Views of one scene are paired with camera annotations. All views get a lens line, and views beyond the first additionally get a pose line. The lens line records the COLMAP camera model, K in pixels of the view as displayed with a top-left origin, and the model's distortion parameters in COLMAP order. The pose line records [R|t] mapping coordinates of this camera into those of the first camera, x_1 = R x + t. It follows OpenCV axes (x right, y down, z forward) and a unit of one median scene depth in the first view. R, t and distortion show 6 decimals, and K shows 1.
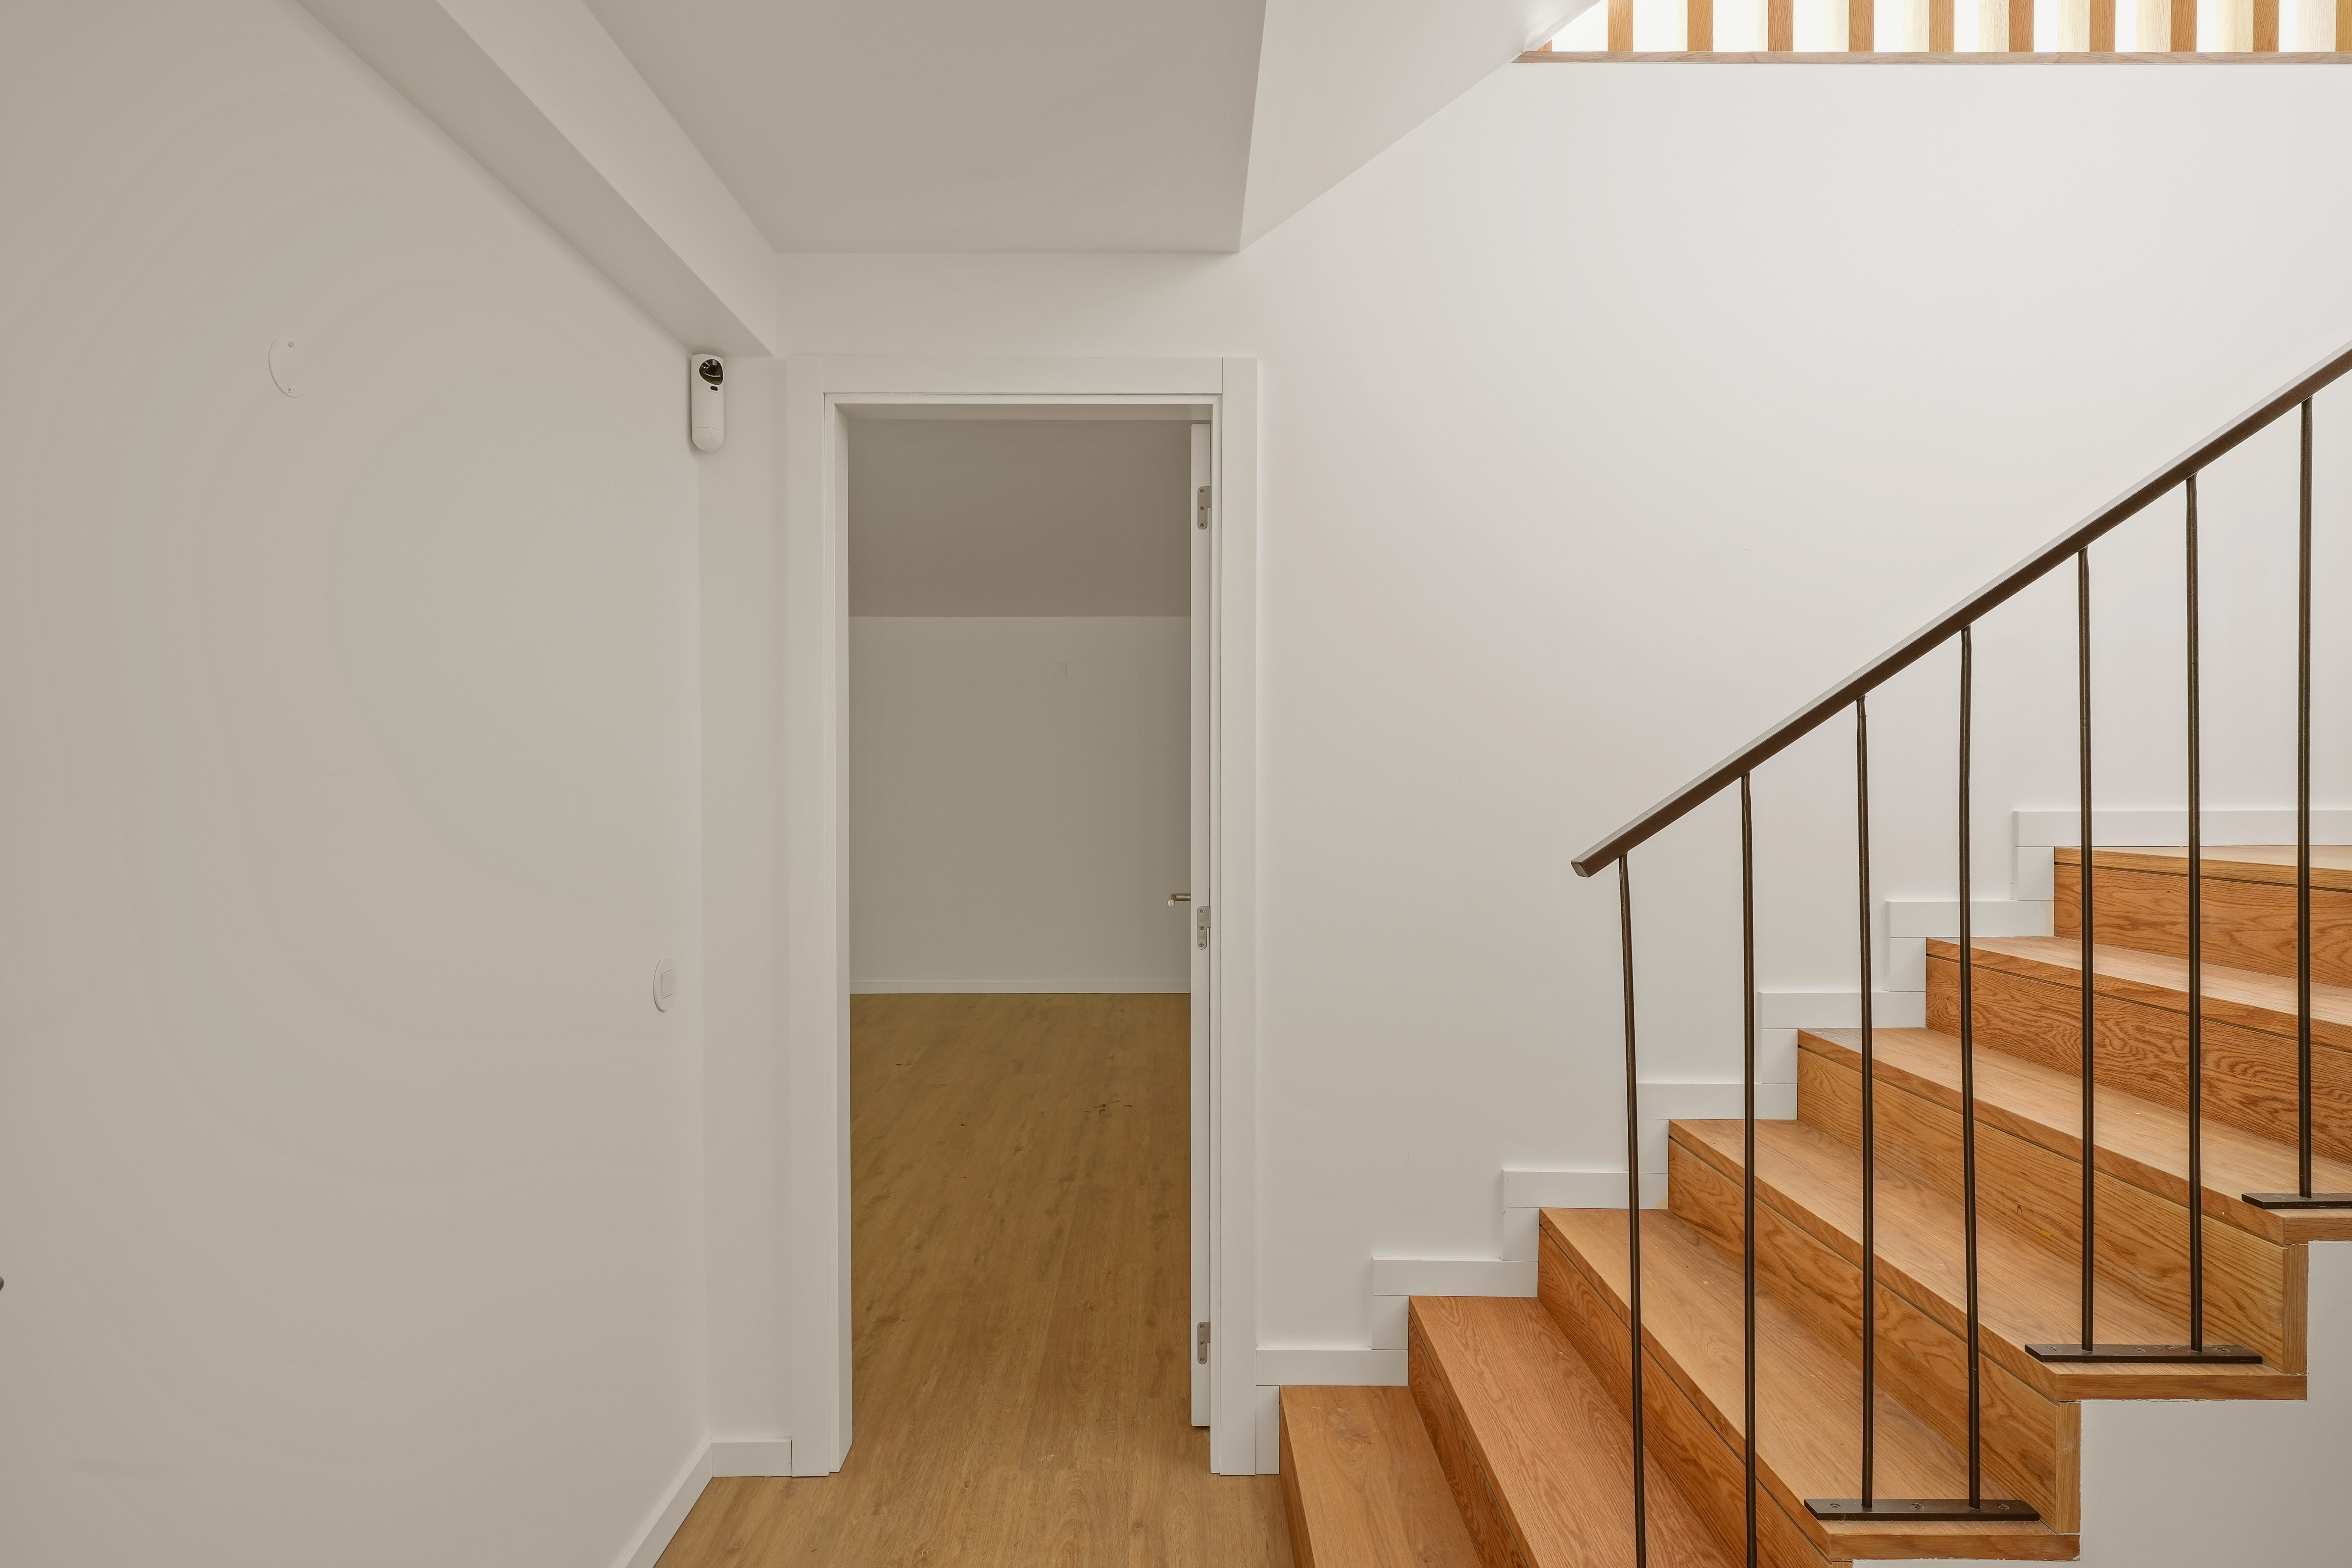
lens RADIAL K [[1306.4, 0, 1149.0], [0, 1306.4, 781.7], [0, 0, 1]] dist [-0.000665, -0.000503]
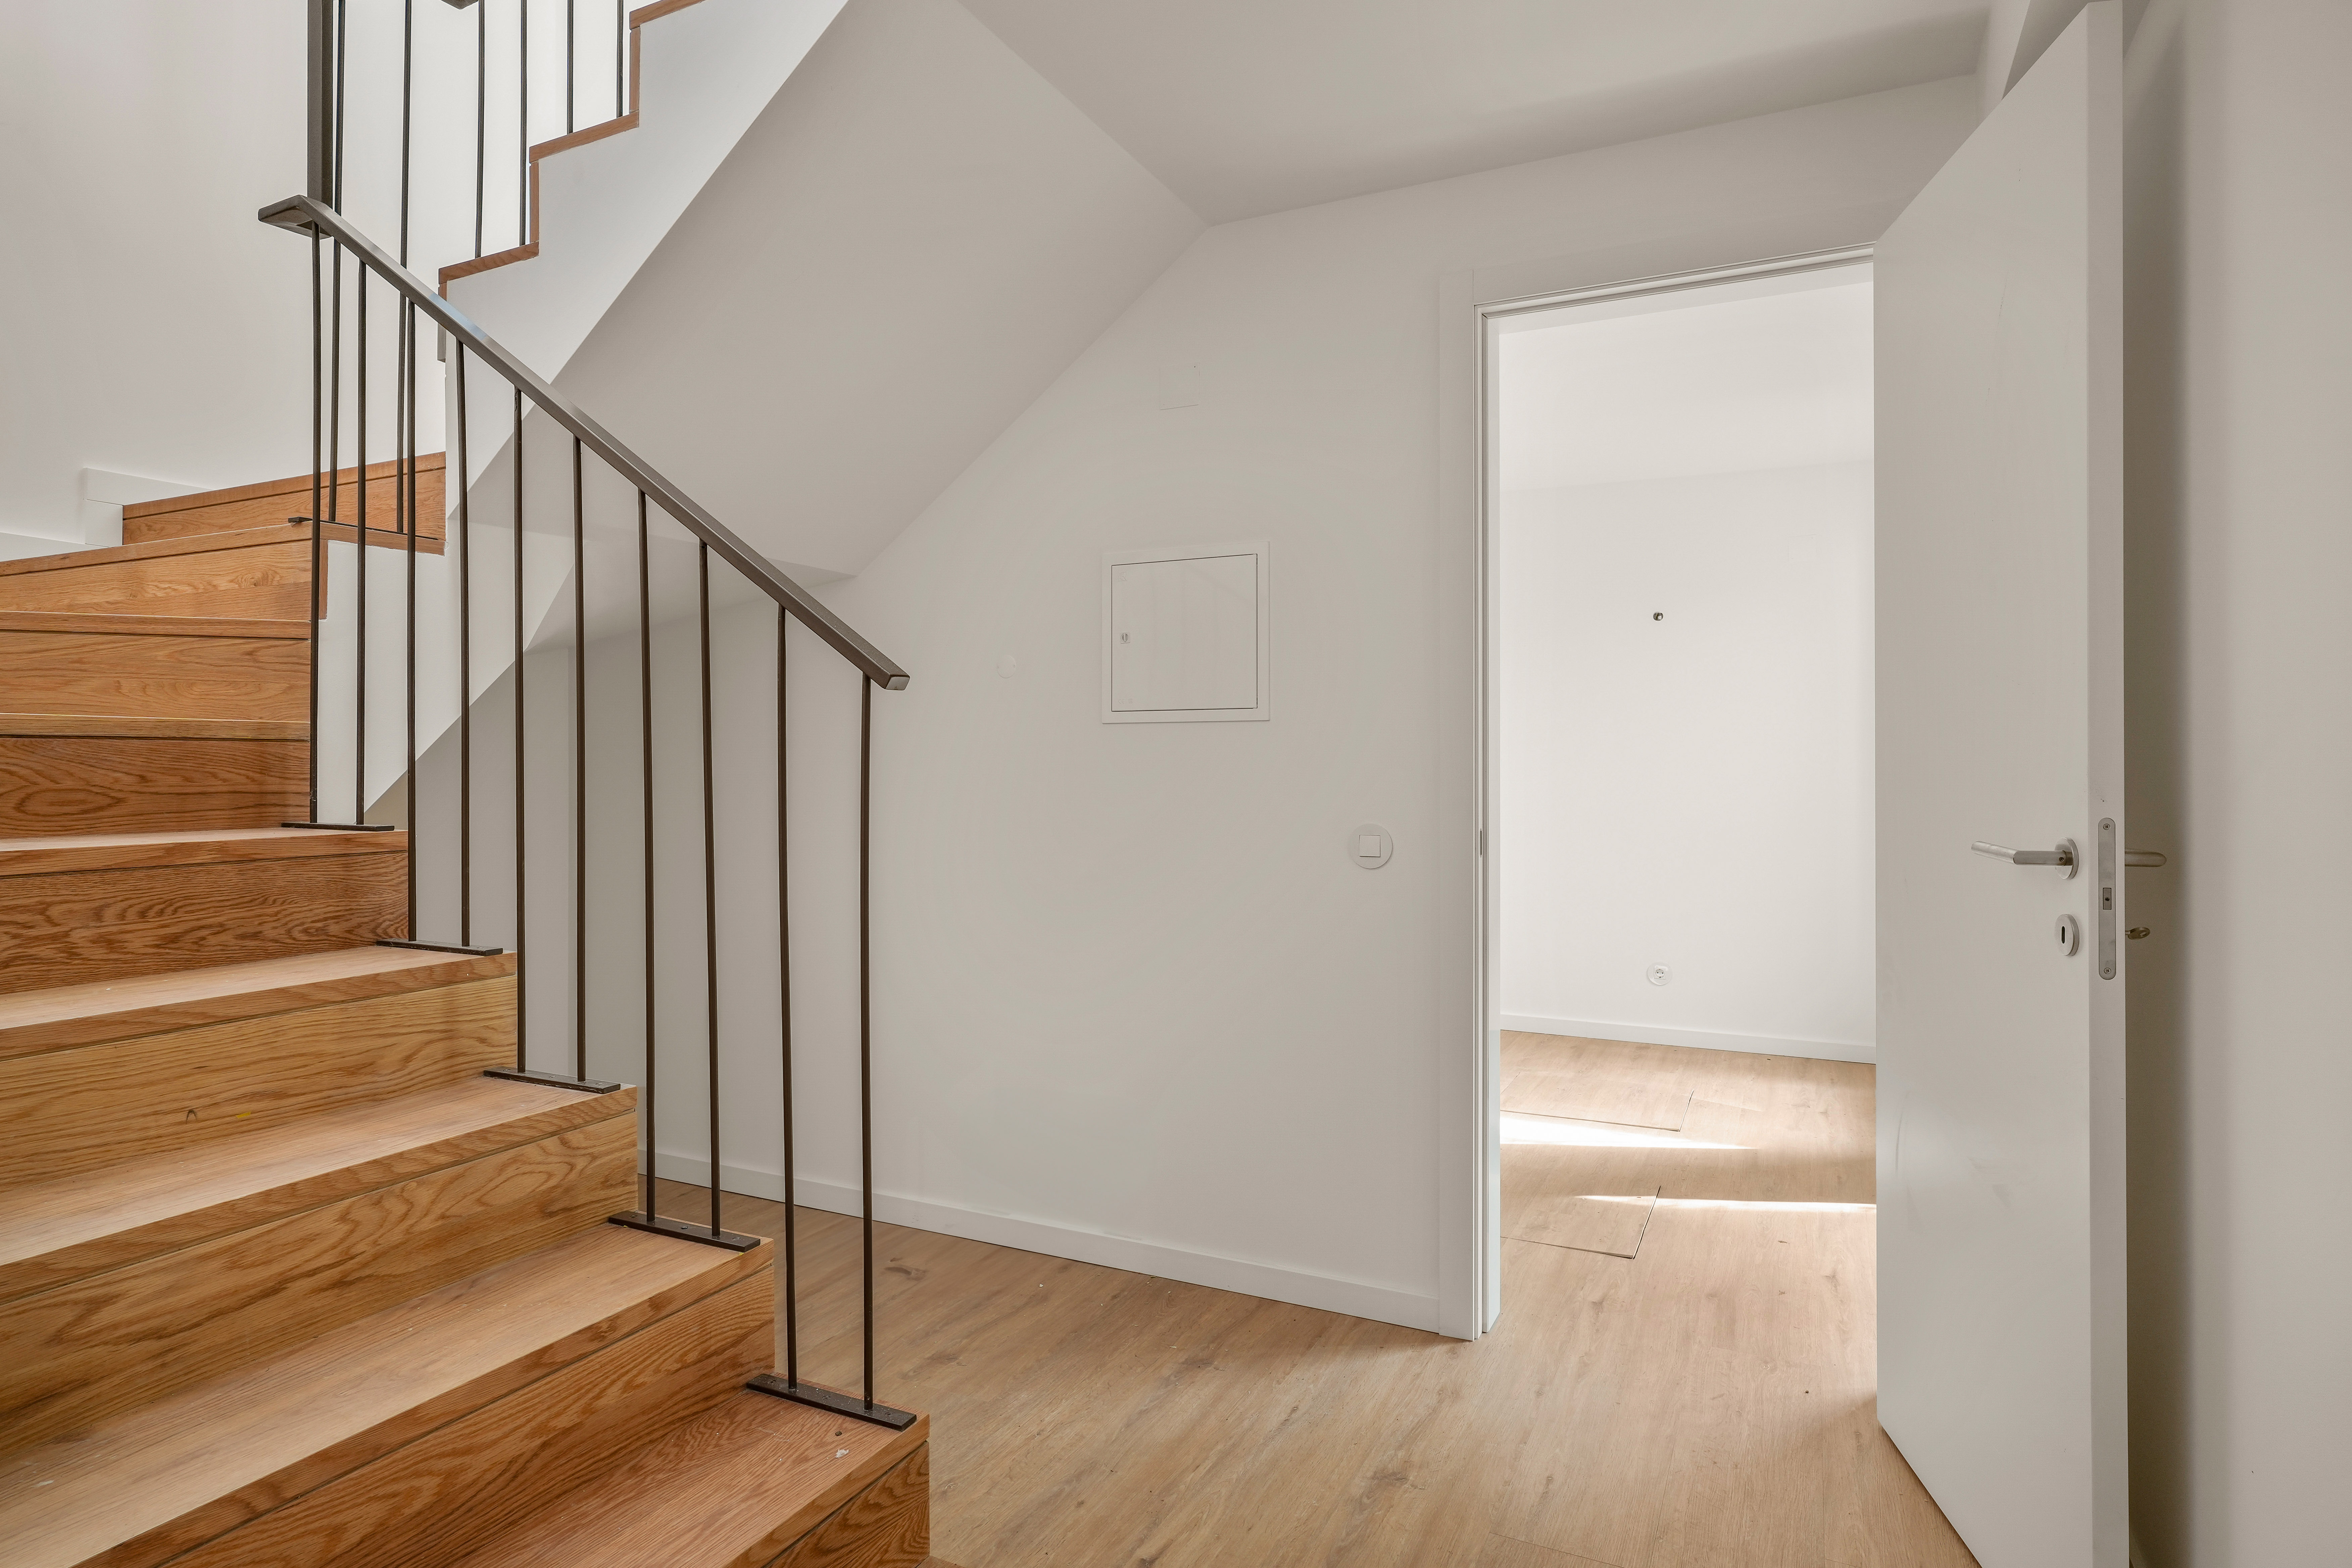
lens RADIAL K [[1306.4, 0, 1149.0], [0, 1306.4, 781.7], [0, 0, 1]] dist [-0.000665, -0.000503]
pose [[-0.899816, -0.005595, 0.436233, -0.255934], [0.000876, 0.999893, 0.014631, 0.111022], [-0.436268, 0.013548, -0.899715, 1.568056]]
